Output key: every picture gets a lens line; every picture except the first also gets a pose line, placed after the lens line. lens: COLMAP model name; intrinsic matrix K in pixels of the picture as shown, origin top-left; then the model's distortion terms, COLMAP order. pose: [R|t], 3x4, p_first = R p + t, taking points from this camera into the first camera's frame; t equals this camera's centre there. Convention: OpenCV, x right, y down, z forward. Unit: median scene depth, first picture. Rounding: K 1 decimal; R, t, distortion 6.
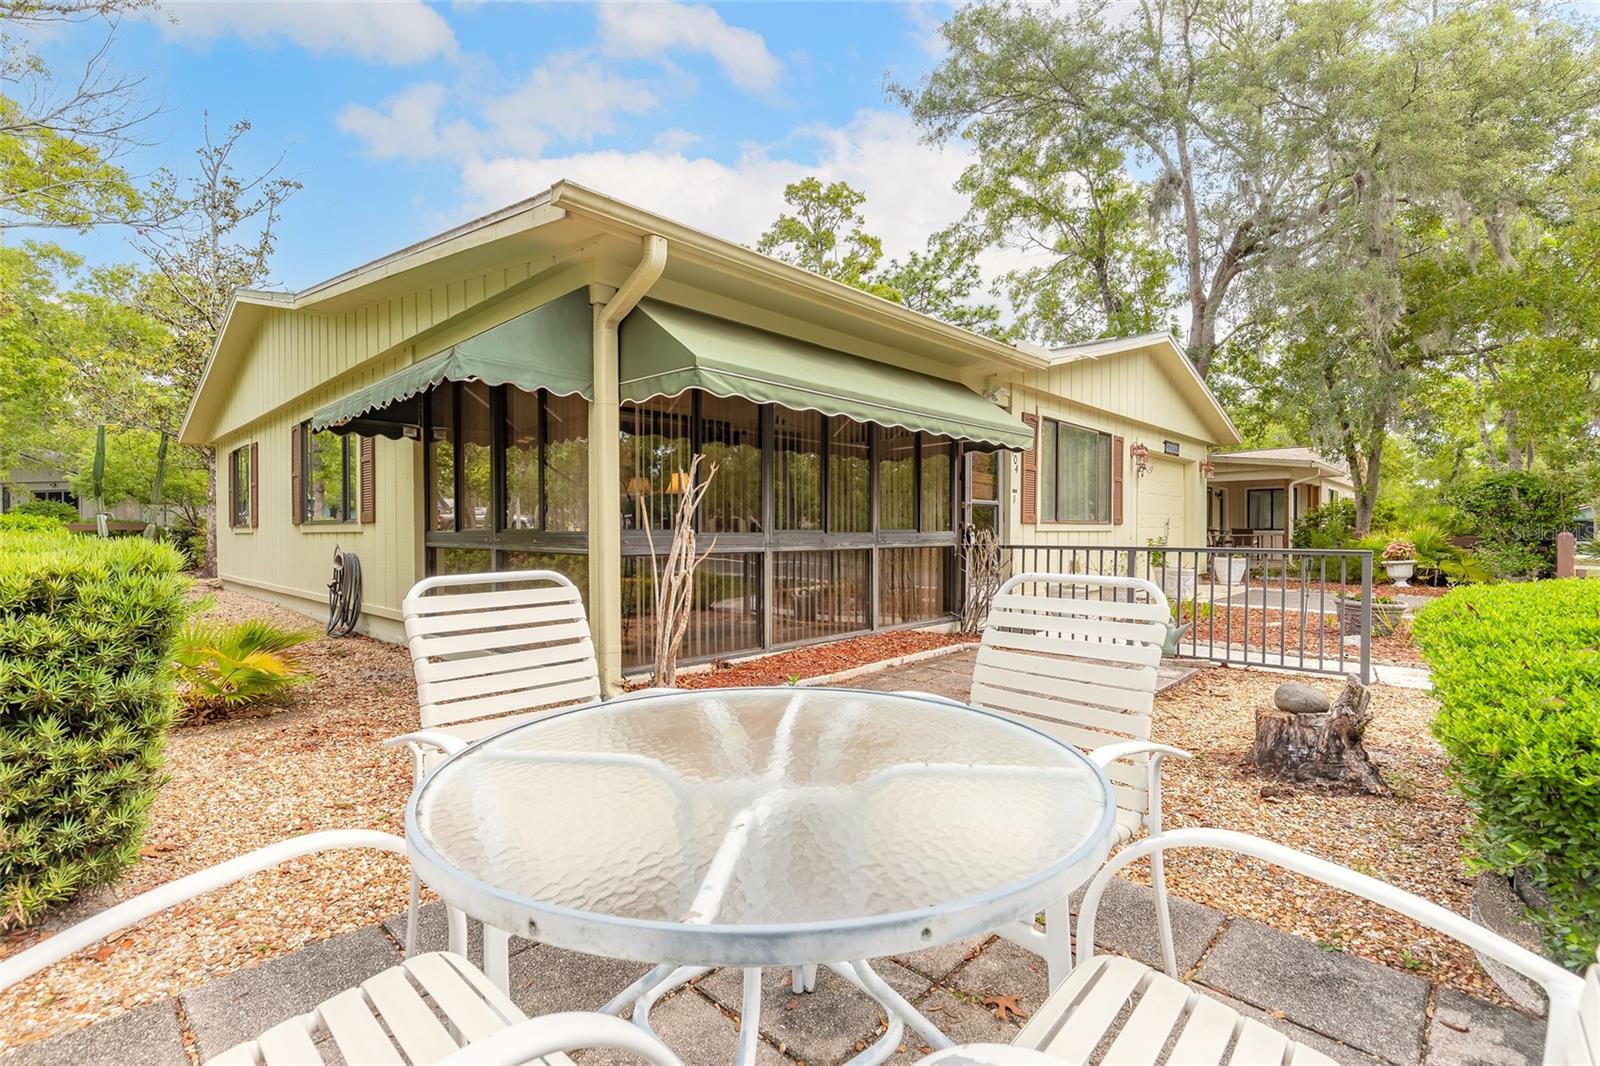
lens RADIAL K [[722.0, 0, 800.0], [0, 722.0, 533.0], [0, 0, 1]] dist [0.027899, -0.000395]
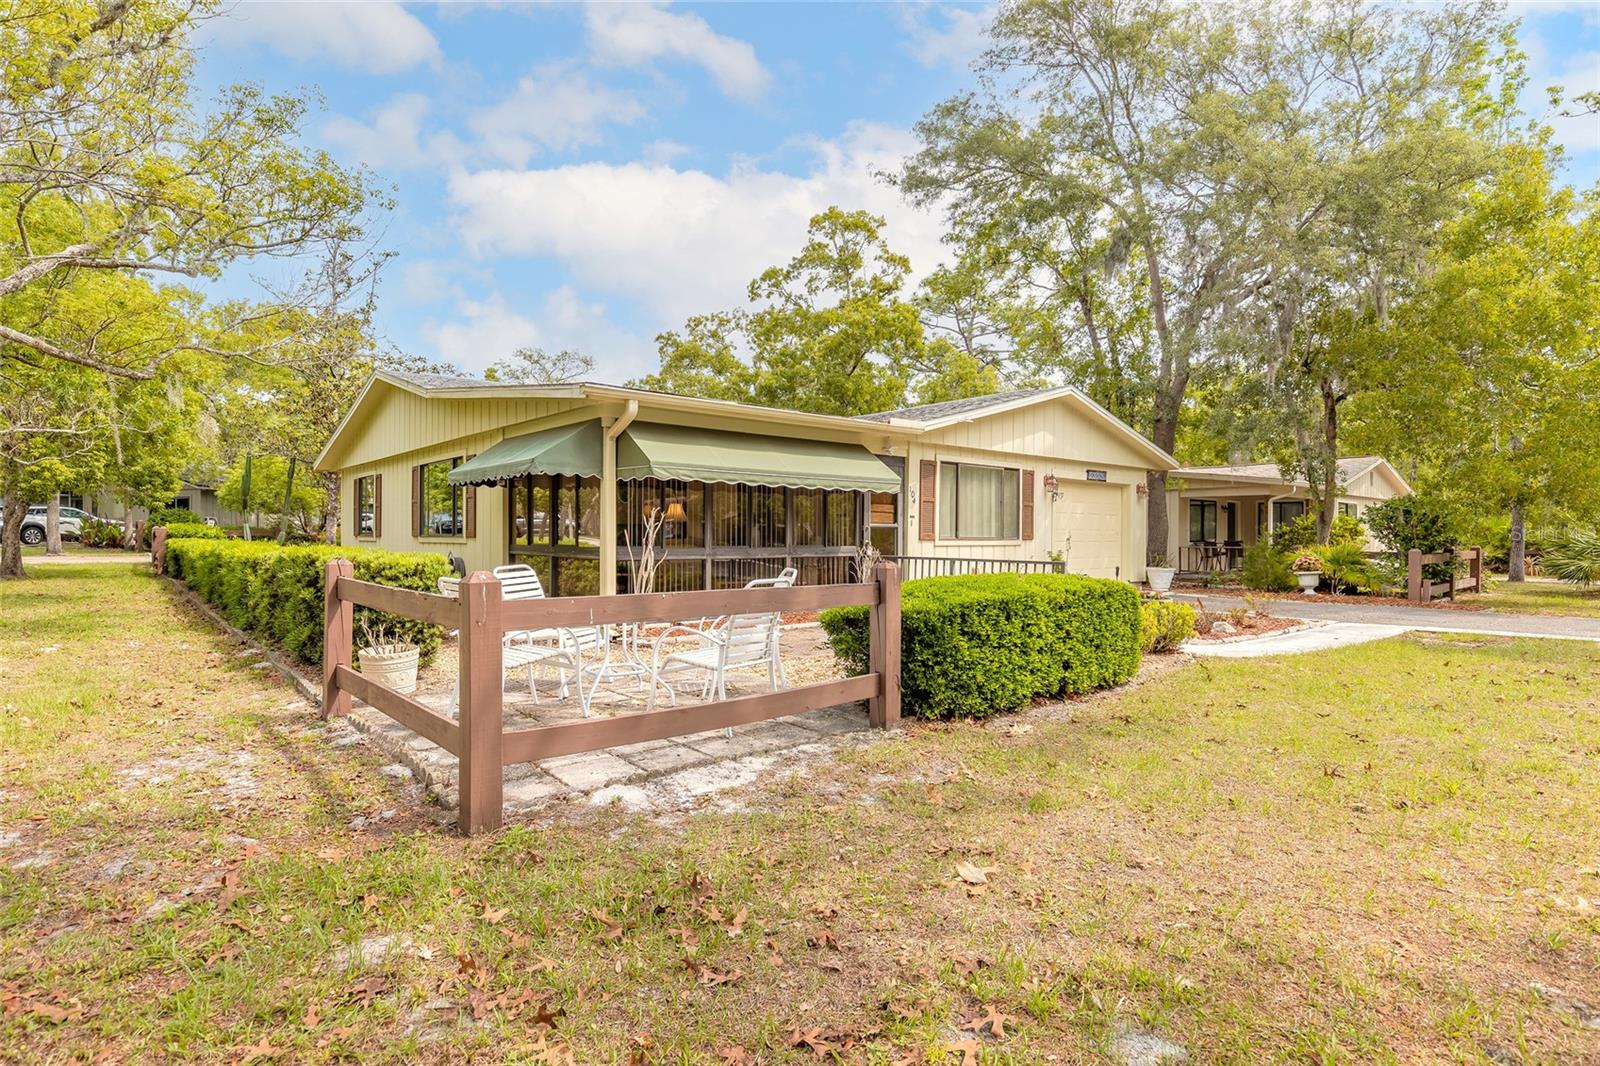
lens RADIAL K [[814.4, 0, 800.0], [0, 814.4, 533.0], [0, 0, 1]] dist [0.000117, 0.000411]
pose [[0.995792, 0.007189, -0.091364, 0.172702], [-0.007700, 0.999957, -0.005238, -0.013453], [0.091323, 0.005919, 0.995804, -0.436120]]
